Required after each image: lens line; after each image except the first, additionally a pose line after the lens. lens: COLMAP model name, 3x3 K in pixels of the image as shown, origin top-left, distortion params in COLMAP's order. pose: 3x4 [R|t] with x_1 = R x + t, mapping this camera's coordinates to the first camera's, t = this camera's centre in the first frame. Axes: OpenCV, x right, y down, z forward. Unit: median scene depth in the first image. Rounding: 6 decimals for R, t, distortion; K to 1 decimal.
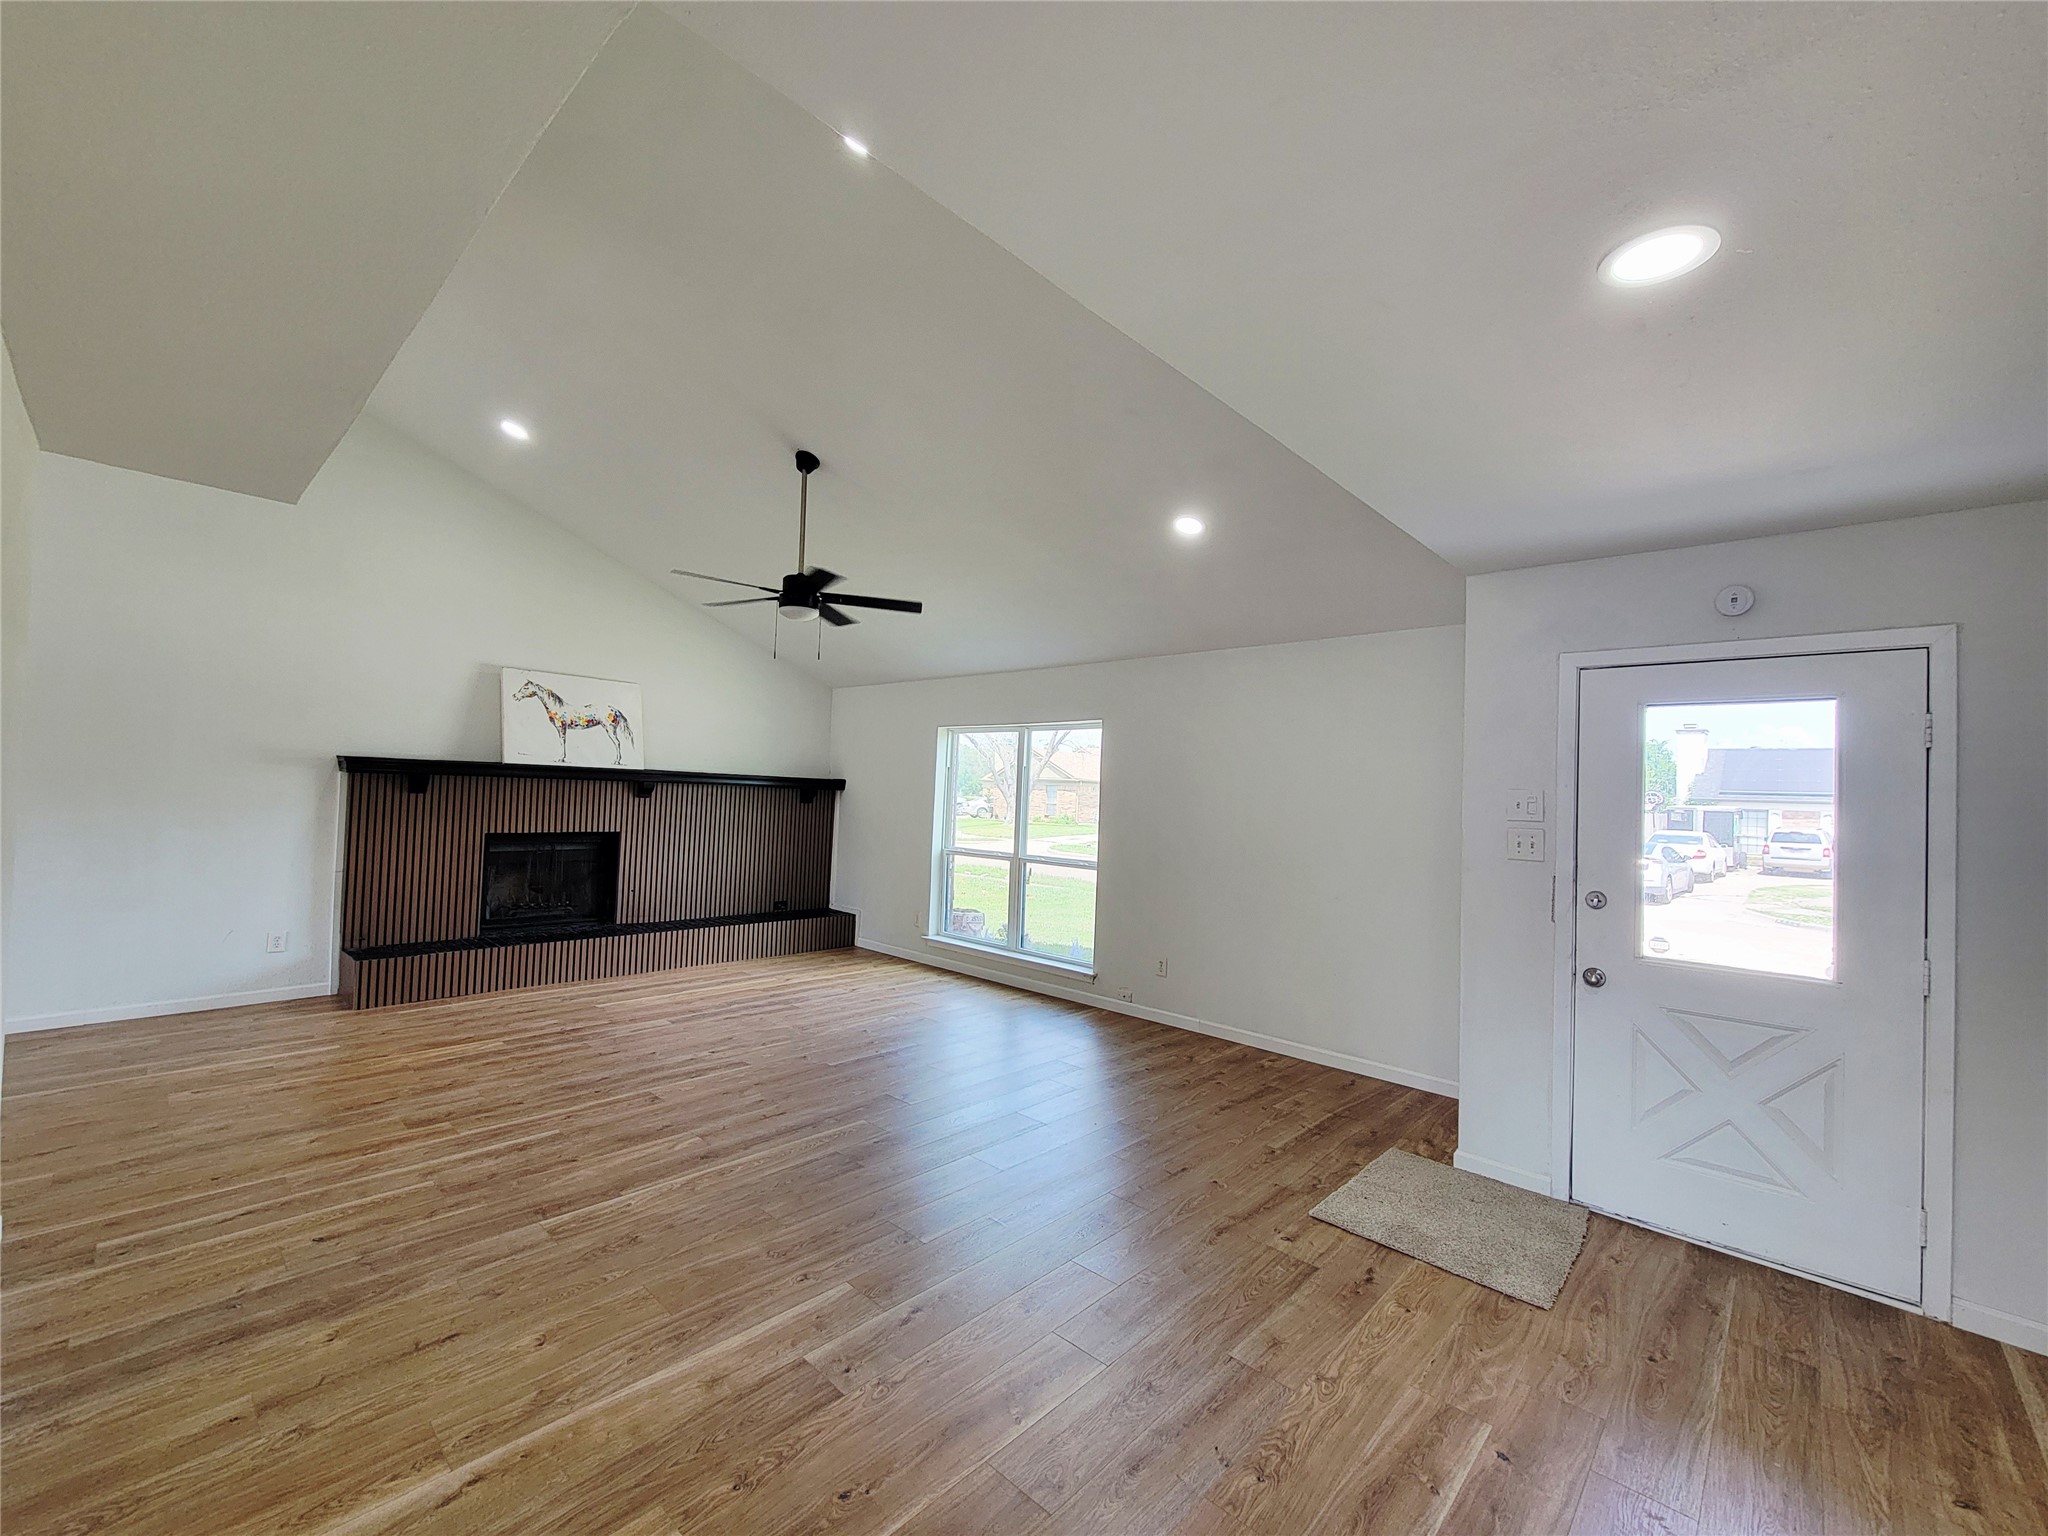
lens RADIAL K [[836.6, 0, 1032.5], [0, 836.6, 766.9], [0, 0, 1]] dist [-0.000003, -0.000672]
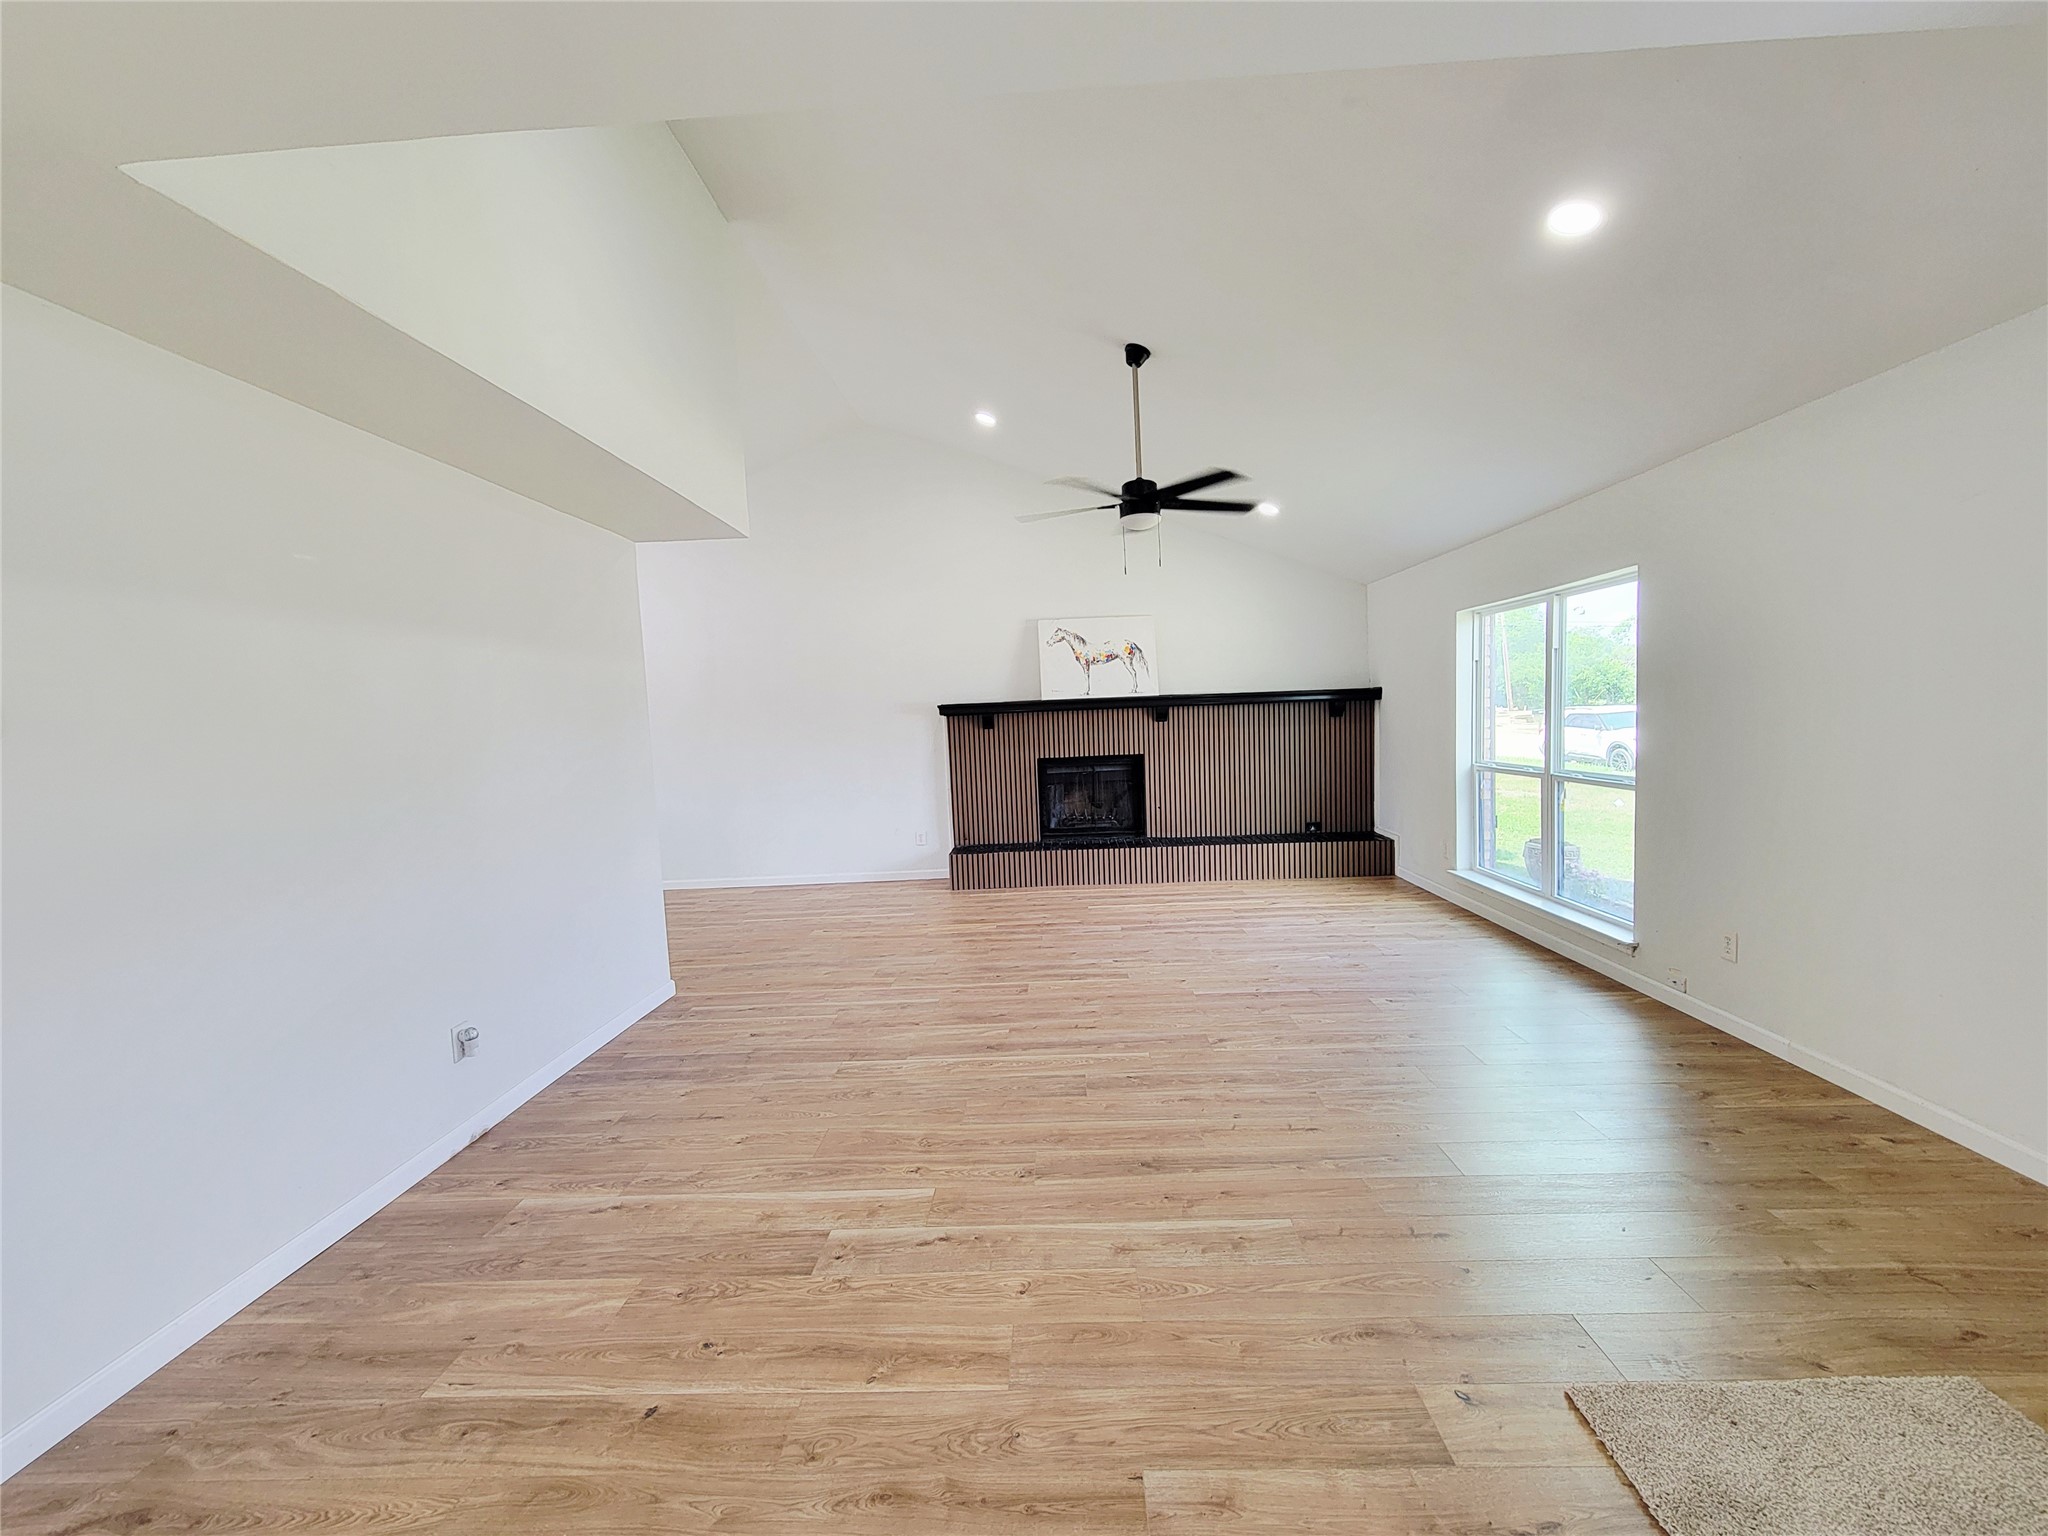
lens RADIAL K [[836.6, 0, 1033.1], [0, 836.6, 773.1], [0, 0, 1]] dist [-0.000003, -0.000672]
pose [[0.654478, -0.009999, -0.756015, 0.372347], [0.089528, 0.993903, 0.064359, 0.029730], [0.750762, -0.109806, 0.651382, 0.275696]]
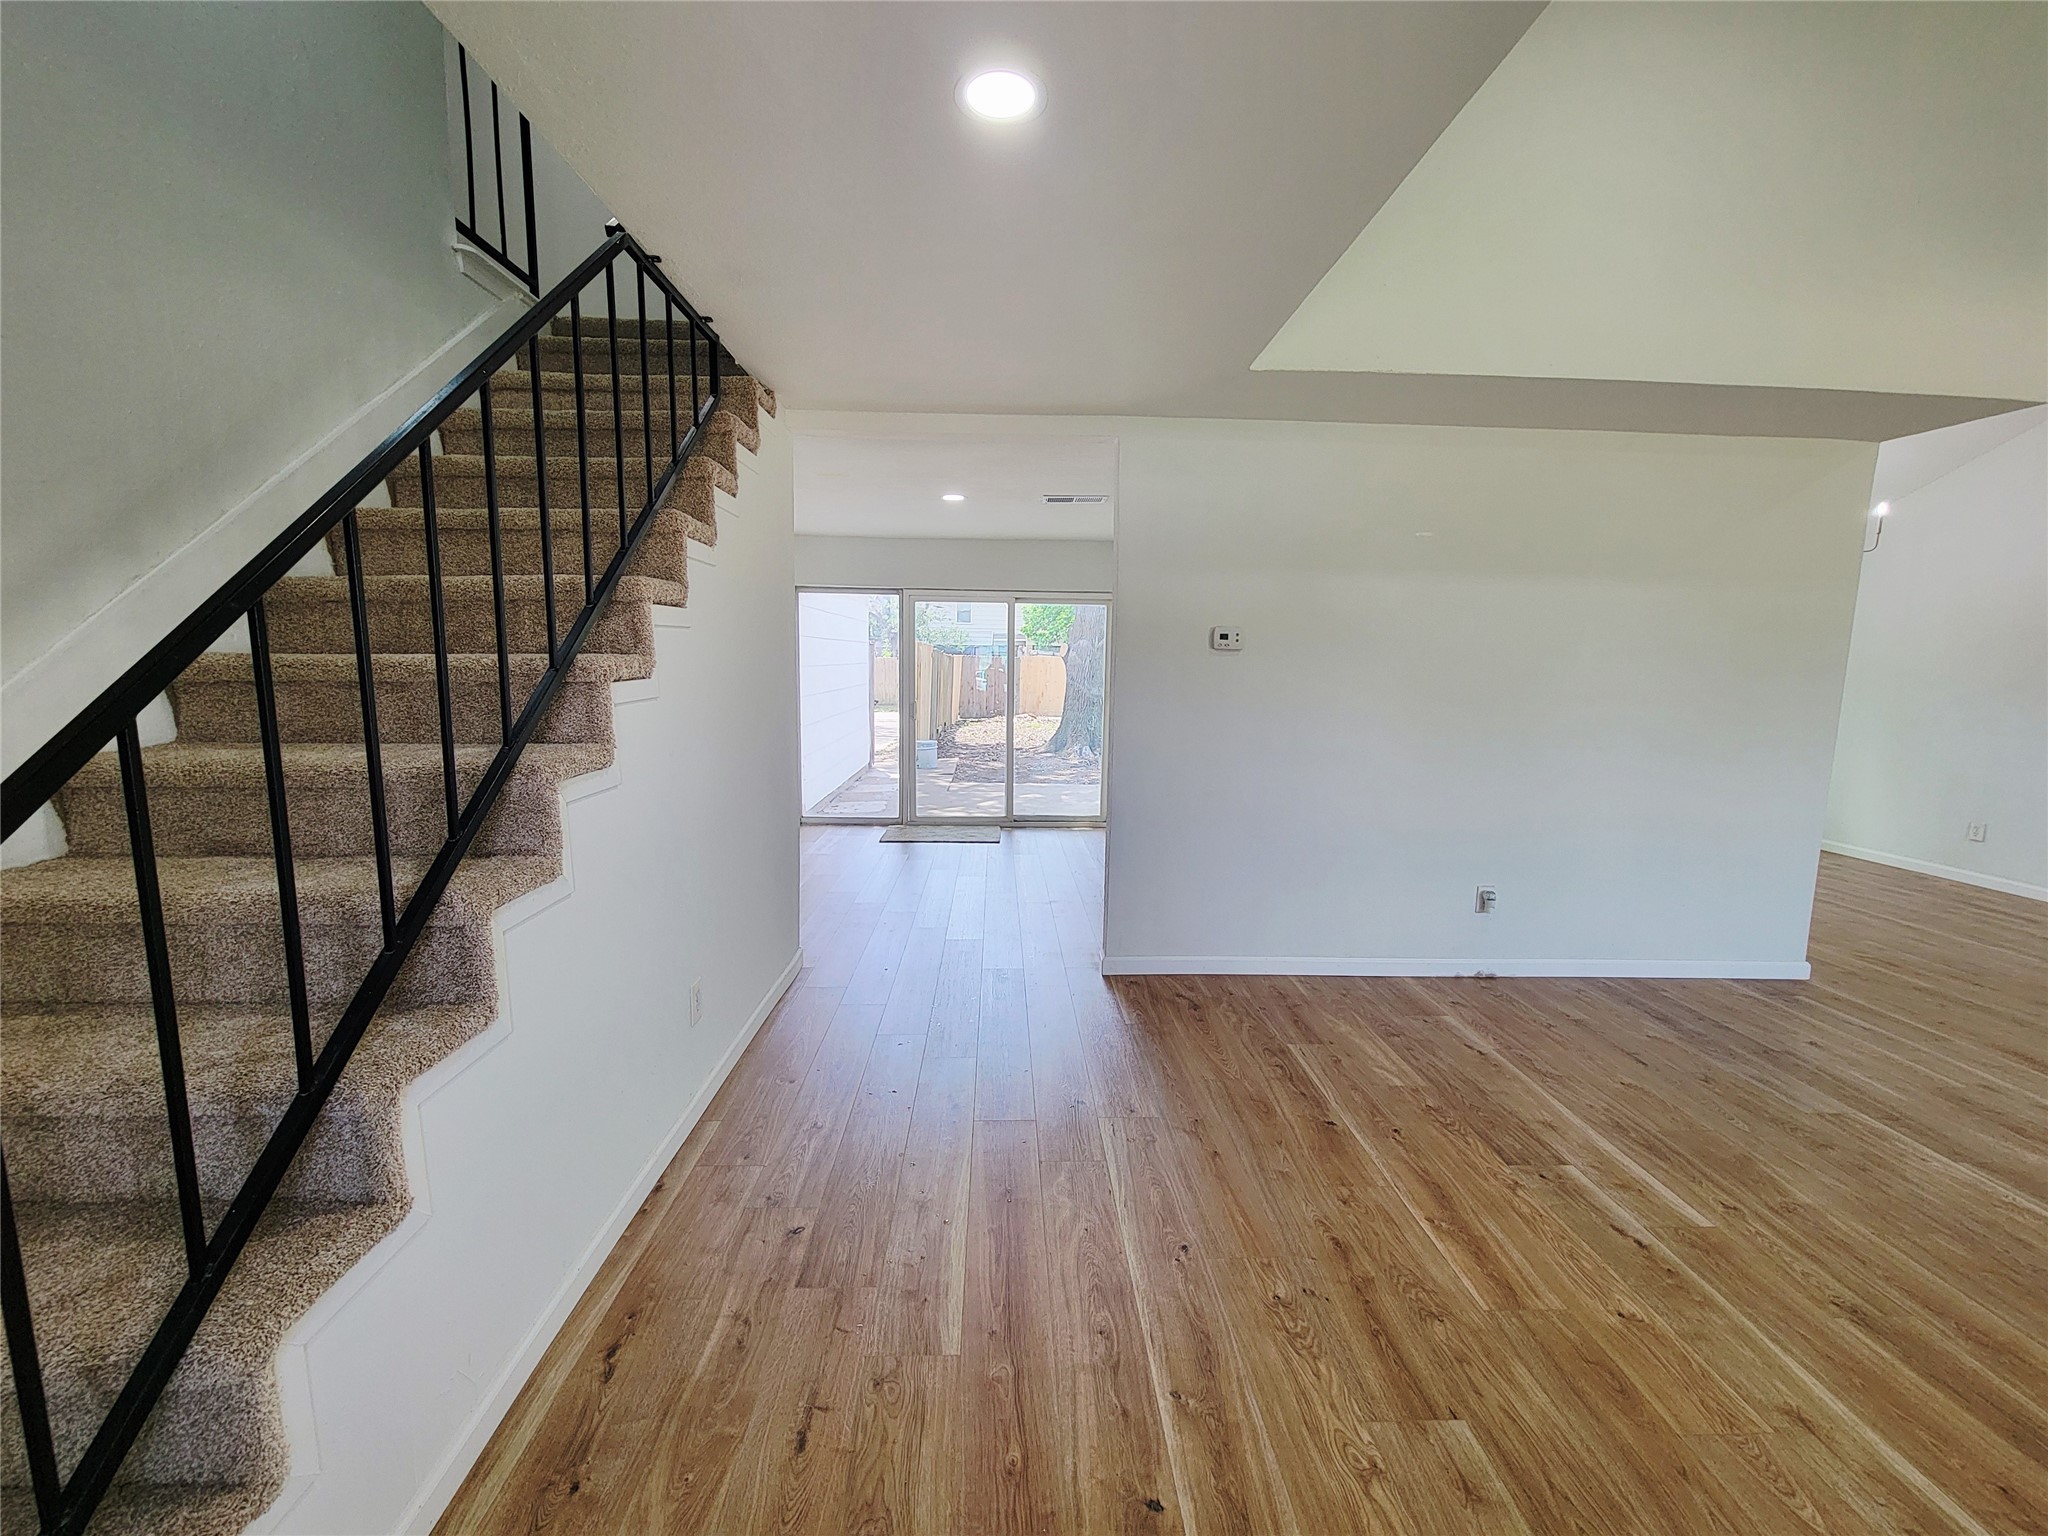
lens RADIAL K [[836.6, 0, 1031.1], [0, 836.6, 771.5], [0, 0, 1]] dist [-0.000003, -0.000672]
pose [[-0.706539, 0.044969, -0.706244, 0.506792], [-0.023101, 0.995981, 0.086529, 0.049850], [0.707297, 0.077451, -0.702661, 0.621587]]
